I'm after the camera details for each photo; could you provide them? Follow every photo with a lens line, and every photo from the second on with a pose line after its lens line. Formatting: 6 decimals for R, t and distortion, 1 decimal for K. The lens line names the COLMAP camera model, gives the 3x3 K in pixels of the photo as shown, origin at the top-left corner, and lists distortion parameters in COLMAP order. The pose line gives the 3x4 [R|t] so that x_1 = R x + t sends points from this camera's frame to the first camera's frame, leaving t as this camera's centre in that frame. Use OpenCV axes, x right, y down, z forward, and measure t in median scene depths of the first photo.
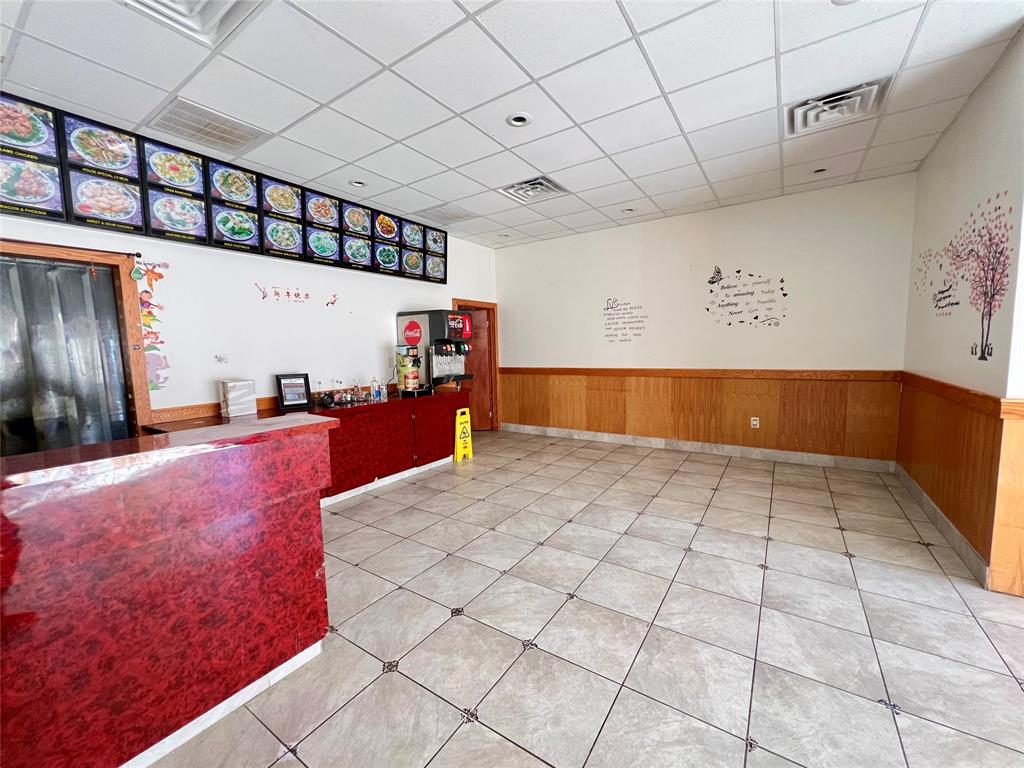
lens RADIAL K [[410.4, 0, 511.4], [0, 410.4, 386.8], [0, 0, 1]] dist [-0.000465, 0.000119]
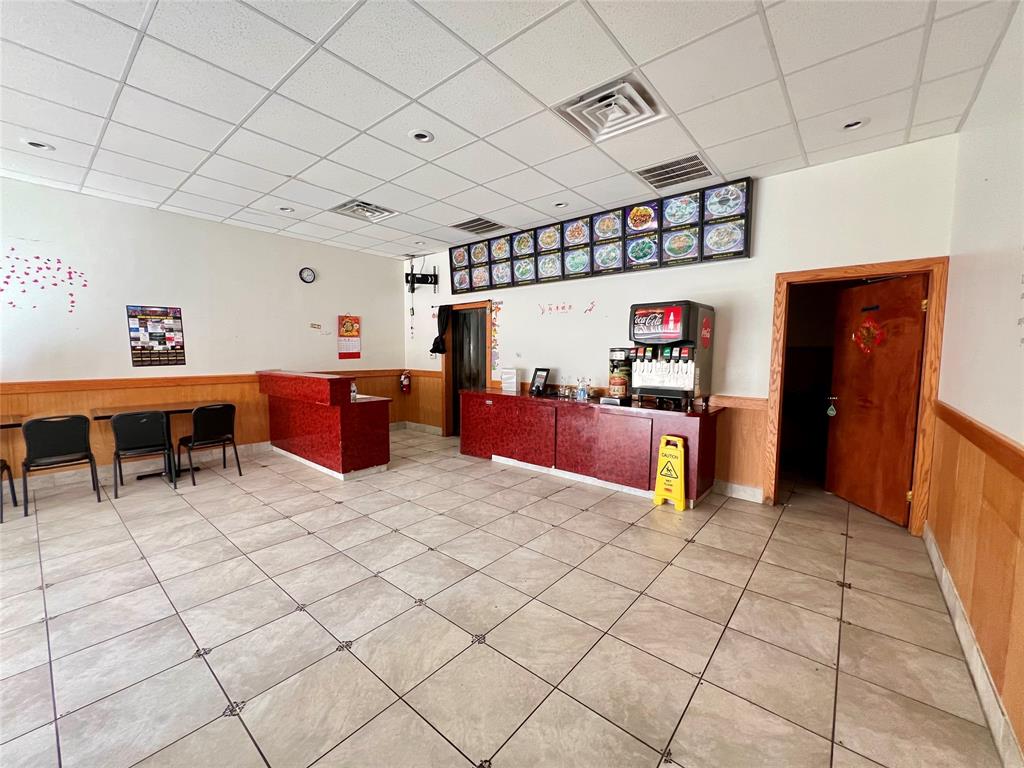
lens RADIAL K [[410.4, 0, 511.4], [0, 410.4, 386.8], [0, 0, 1]] dist [-0.000465, 0.000119]
pose [[-0.107945, 0.103038, -0.988803, 0.862661], [-0.104243, 0.987959, 0.114330, -0.120861], [0.988677, 0.115417, -0.095904, 1.092775]]
